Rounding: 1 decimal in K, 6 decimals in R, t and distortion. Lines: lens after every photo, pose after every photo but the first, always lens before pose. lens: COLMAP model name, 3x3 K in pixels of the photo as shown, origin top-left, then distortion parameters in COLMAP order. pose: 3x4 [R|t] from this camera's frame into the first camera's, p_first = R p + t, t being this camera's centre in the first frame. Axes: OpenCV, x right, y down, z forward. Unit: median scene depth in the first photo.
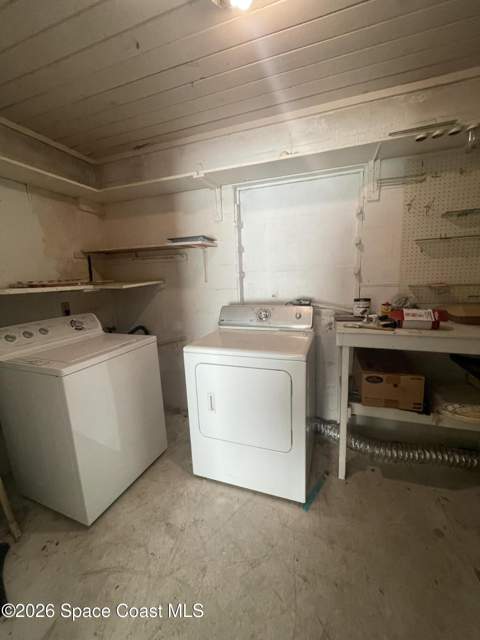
lens RADIAL K [[257.7, 0, 240.0], [0, 257.7, 320.0], [0, 0, 1]] dist [-0.003789, 0.000056]
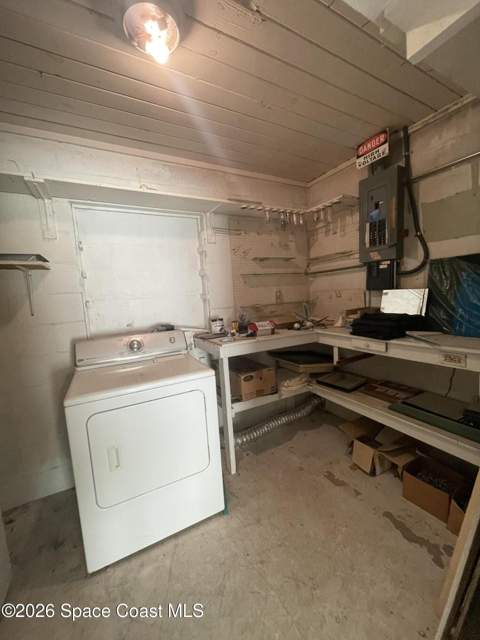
lens RADIAL K [[257.7, 0, 240.0], [0, 257.7, 320.0], [0, 0, 1]] dist [-0.003789, 0.000056]
pose [[0.668200, -0.077902, 0.739892, -0.420956], [0.161909, 0.985894, -0.042418, -0.009842], [-0.726150, 0.148139, 0.671387, 0.109937]]
